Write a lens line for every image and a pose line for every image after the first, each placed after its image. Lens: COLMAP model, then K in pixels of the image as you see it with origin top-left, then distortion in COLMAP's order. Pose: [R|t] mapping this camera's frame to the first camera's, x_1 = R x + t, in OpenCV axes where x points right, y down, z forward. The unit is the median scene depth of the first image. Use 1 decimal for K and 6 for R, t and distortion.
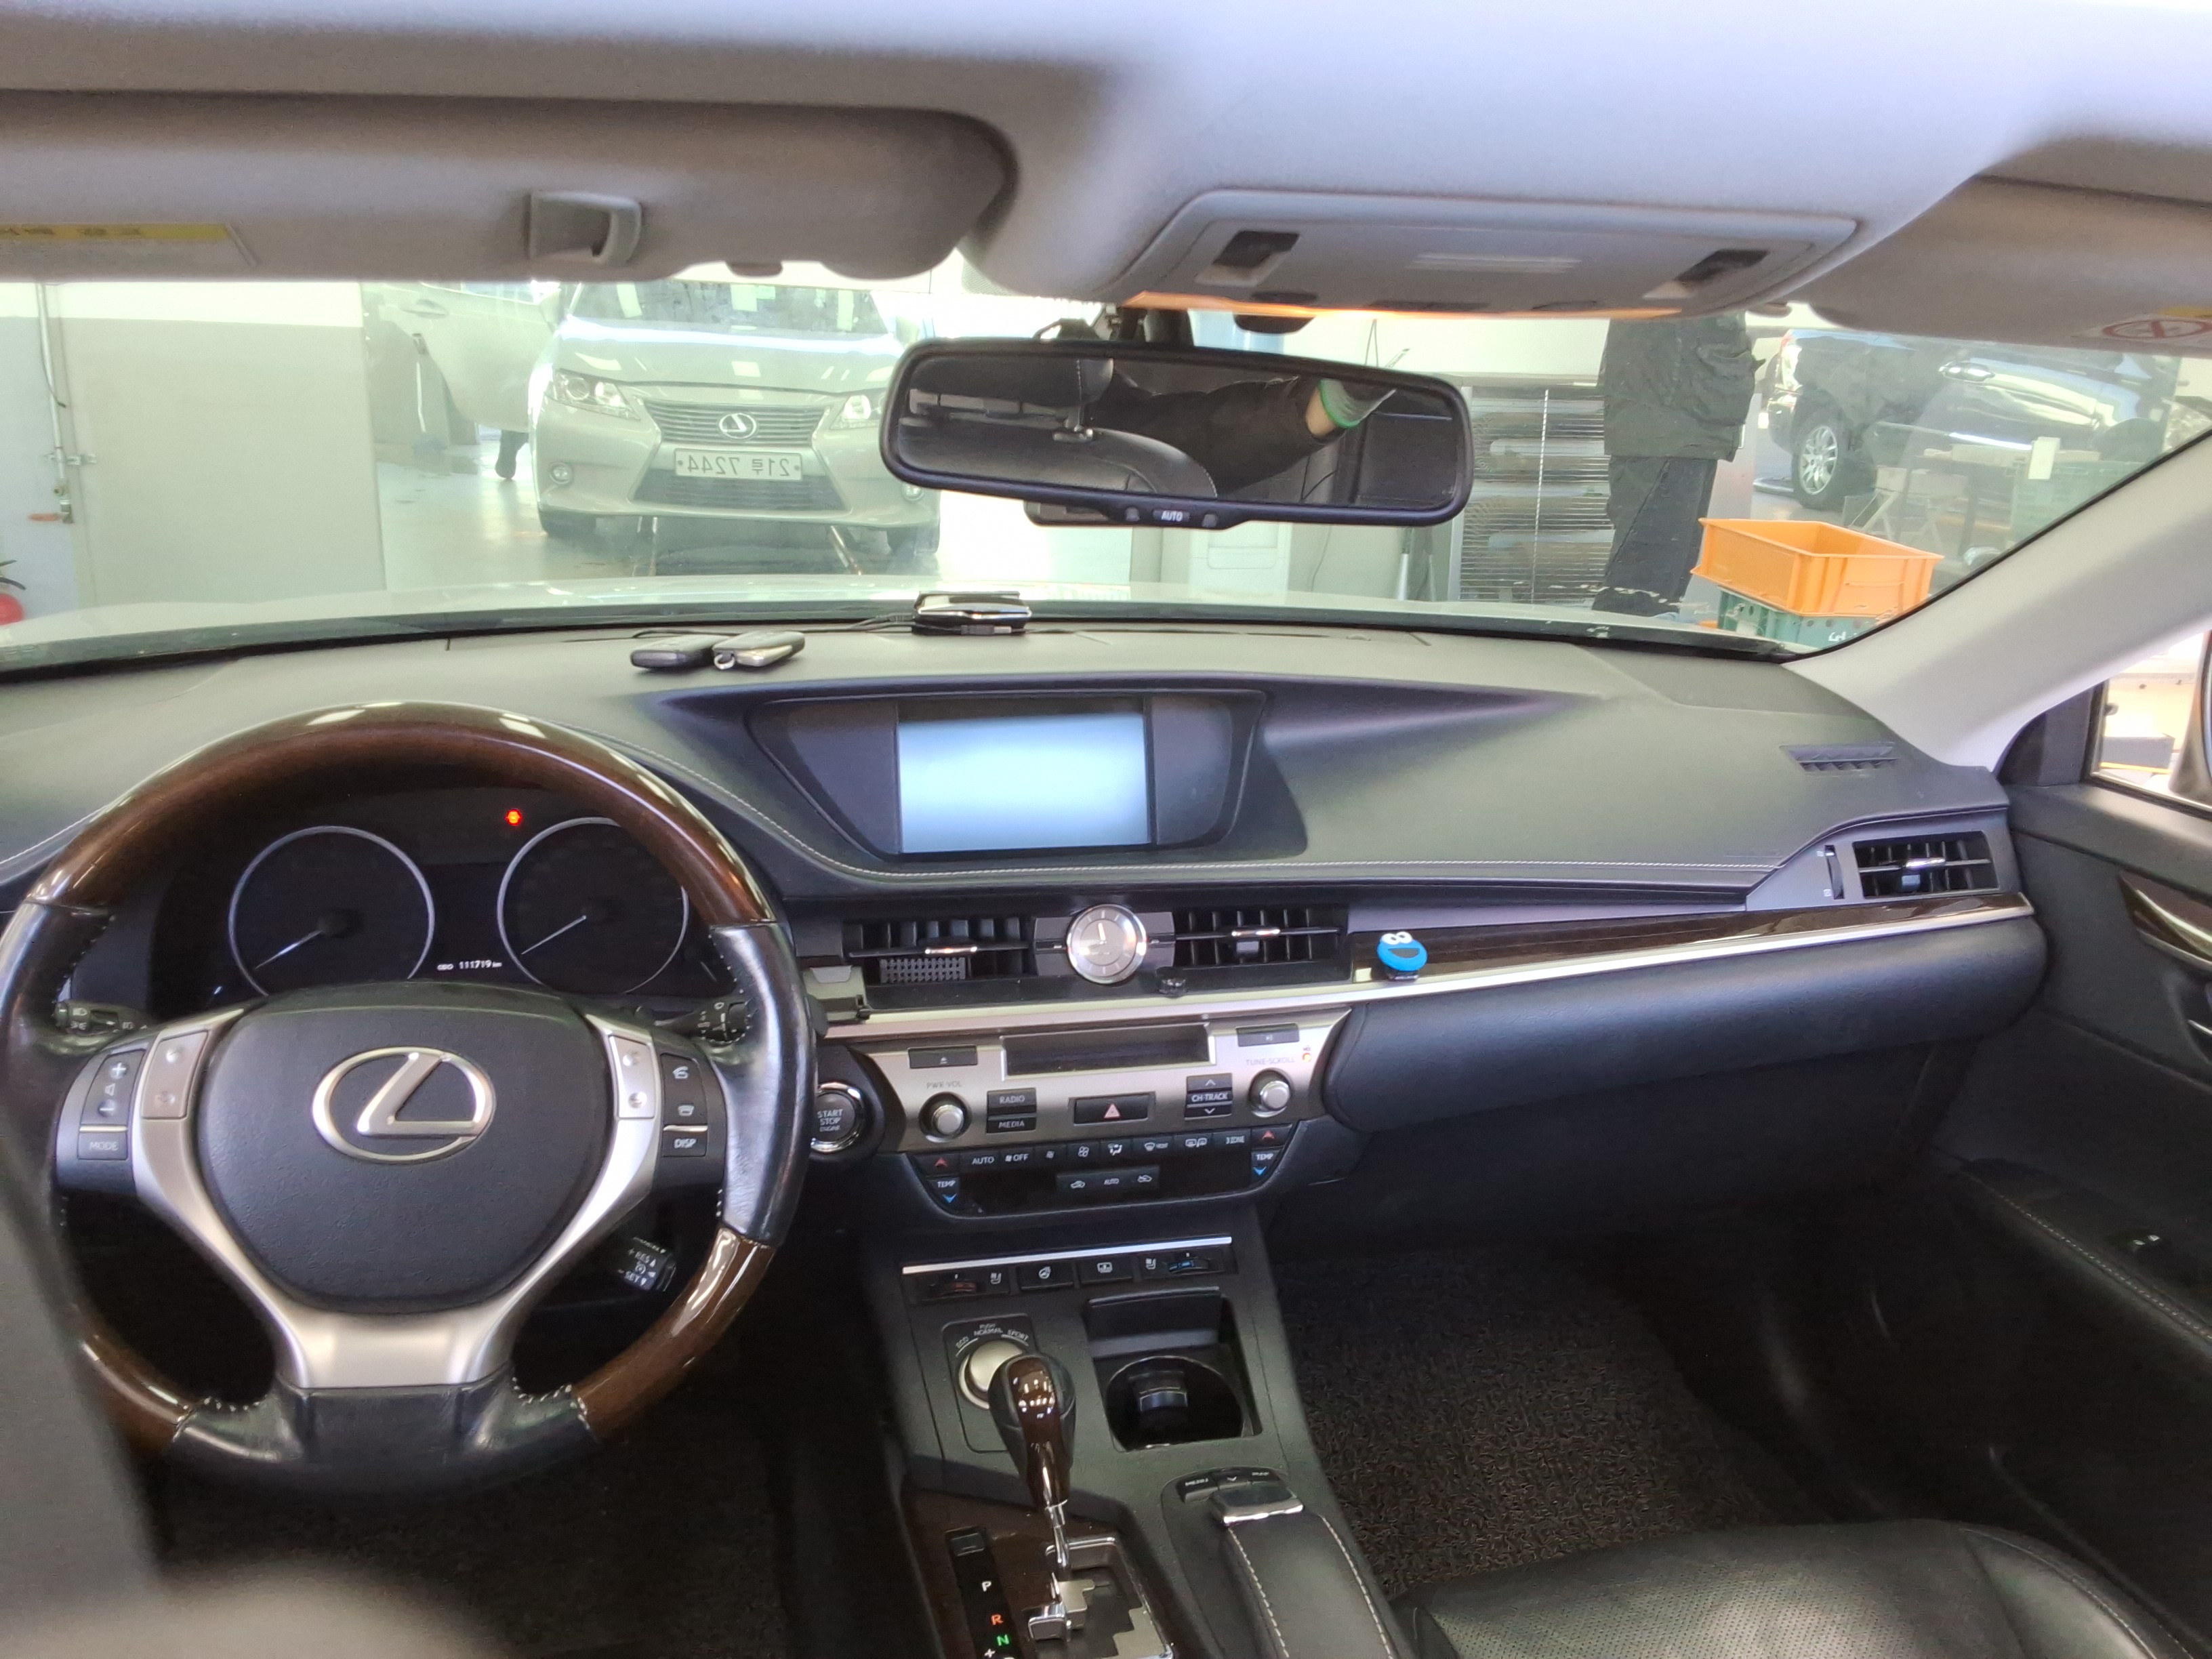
lens RADIAL K [[1801.0, 0, 1092.4], [0, 1801.0, 855.7], [0, 0, 1]] dist [0.152649, -0.243299]
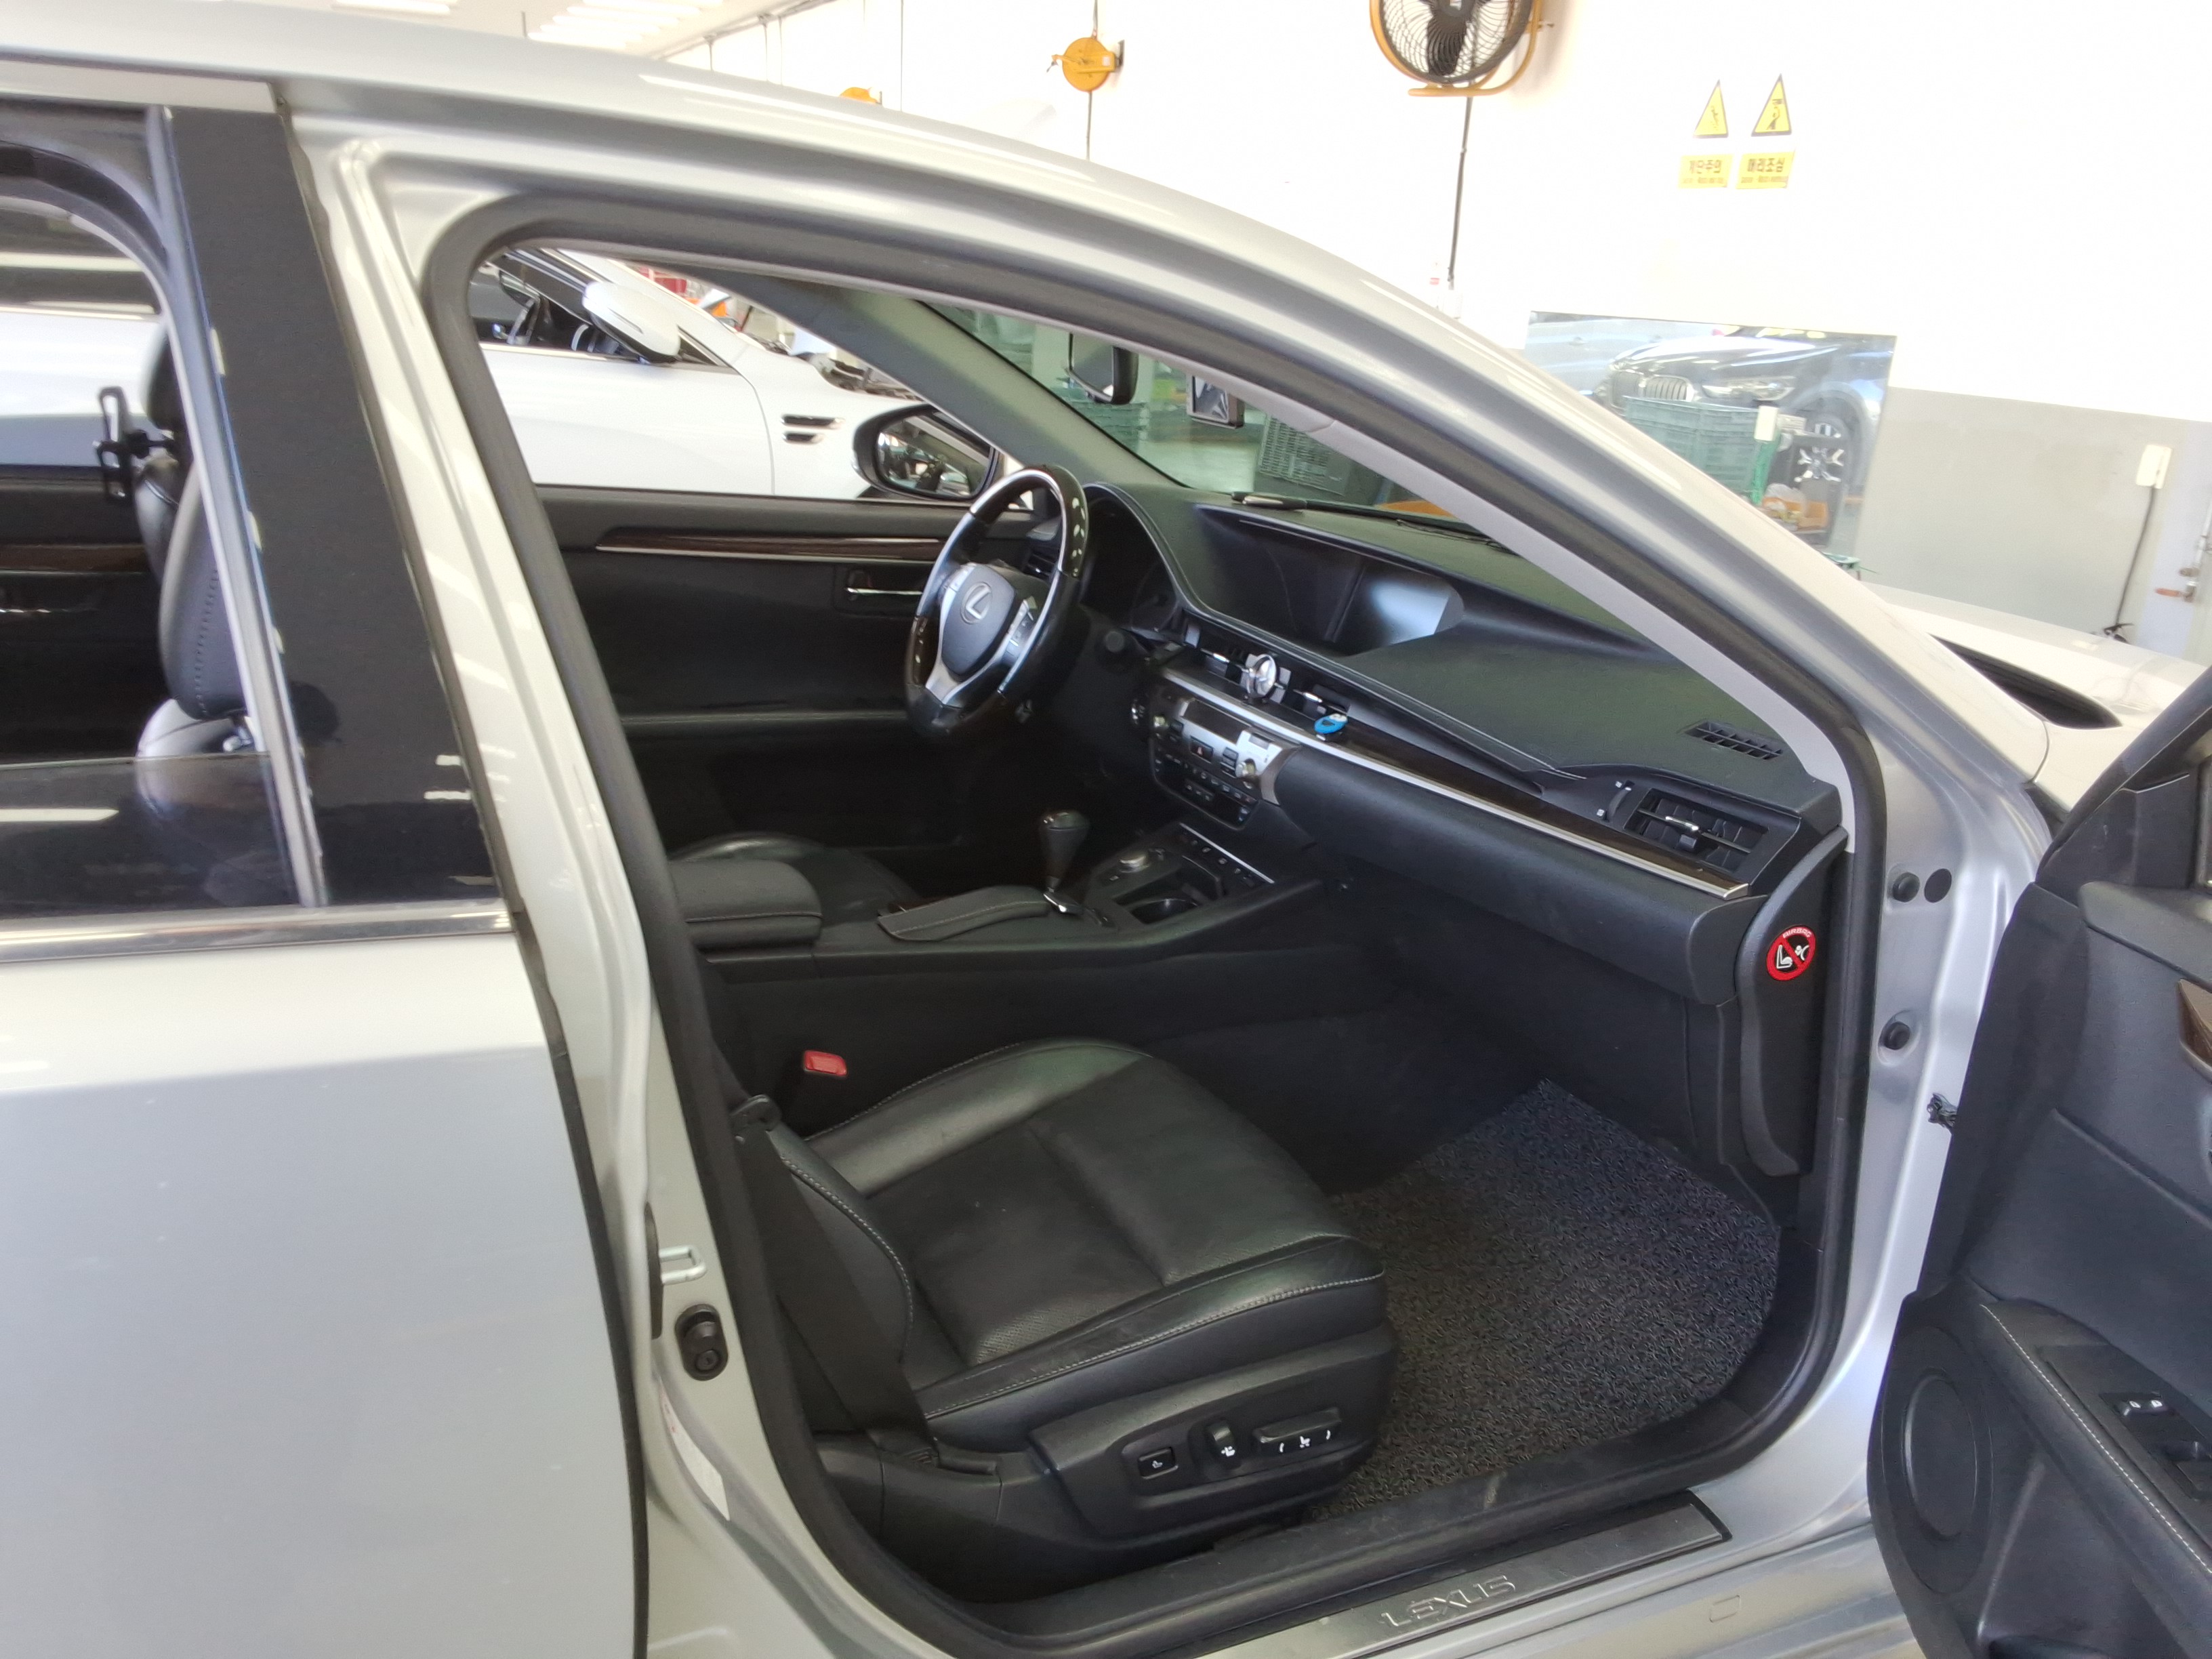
lens RADIAL K [[1801.0, 0, 1092.4], [0, 1801.0, 855.7], [0, 0, 1]] dist [0.152649, -0.243299]
pose [[0.227822, 0.274089, -0.934330, 1.653573], [-0.345324, 0.919935, 0.185665, -0.061174], [0.910411, 0.280348, 0.304231, 0.364910]]
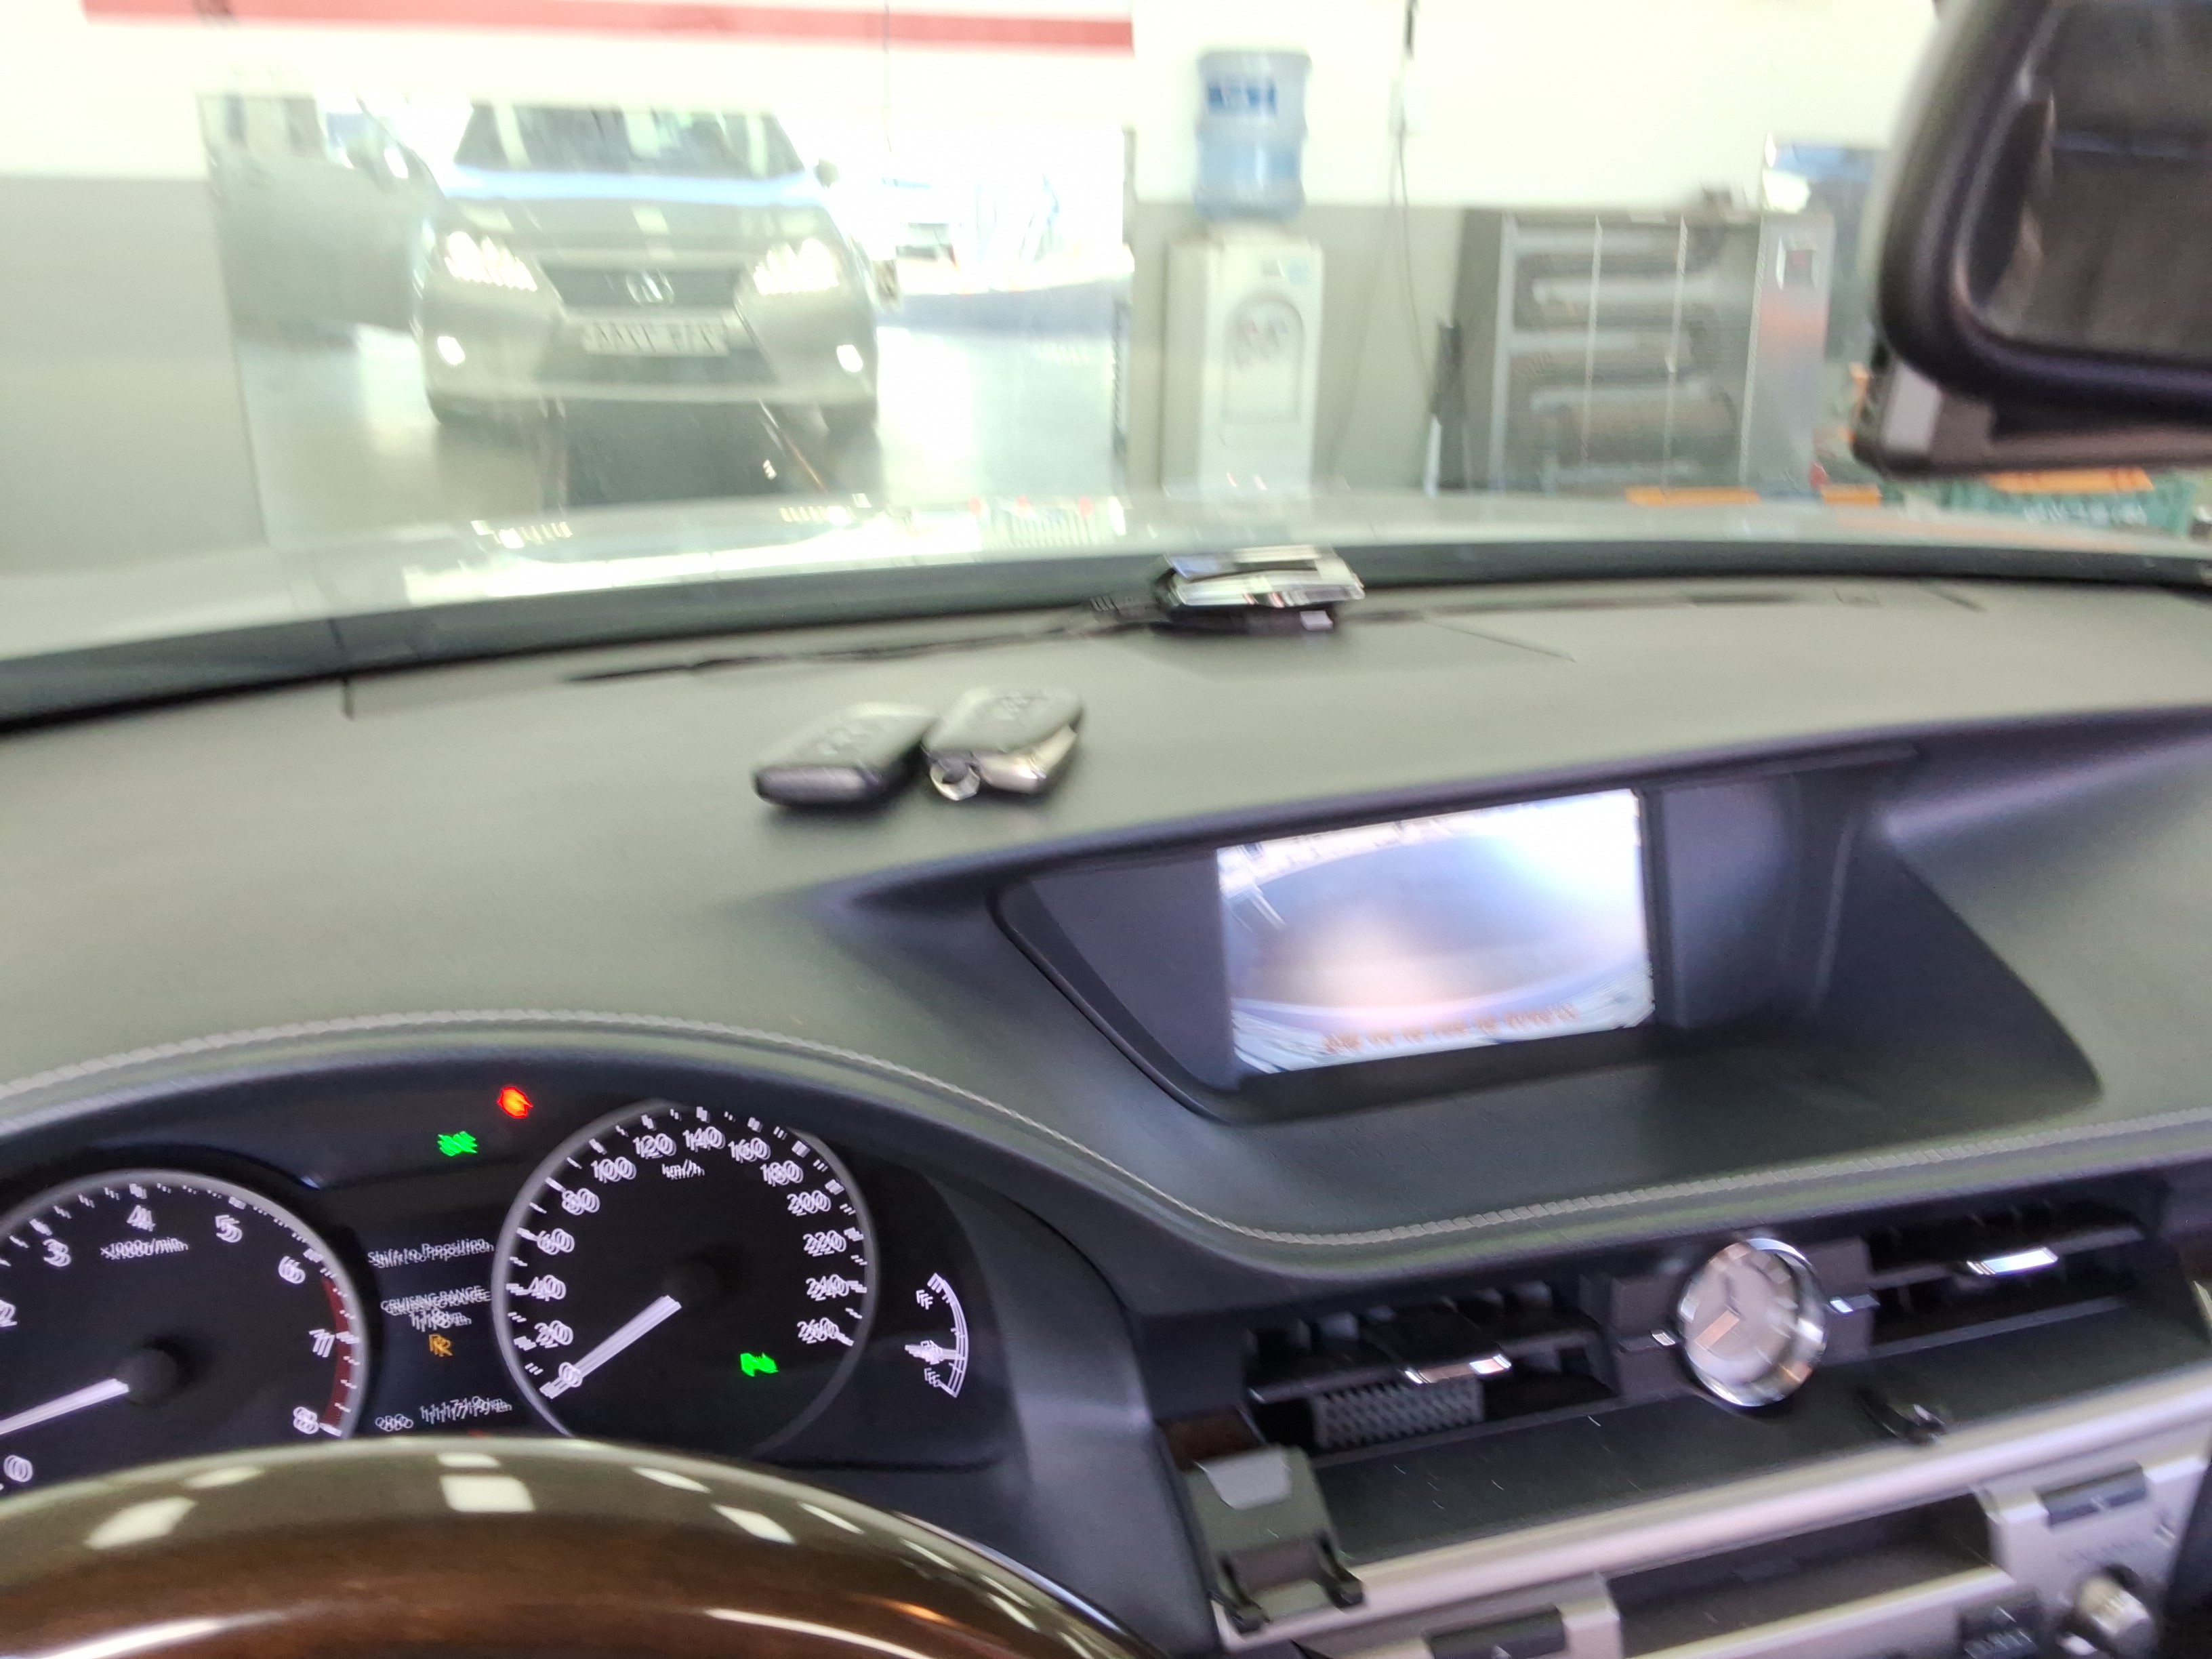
lens RADIAL K [[1801.0, 0, 1092.4], [0, 1801.0, 855.7], [0, 0, 1]] dist [0.152649, -0.243299]
pose [[0.998121, -0.041500, 0.045080, -0.185151], [0.038151, 0.996619, 0.072768, -0.117891], [-0.047947, -0.070911, 0.996330, 0.524120]]
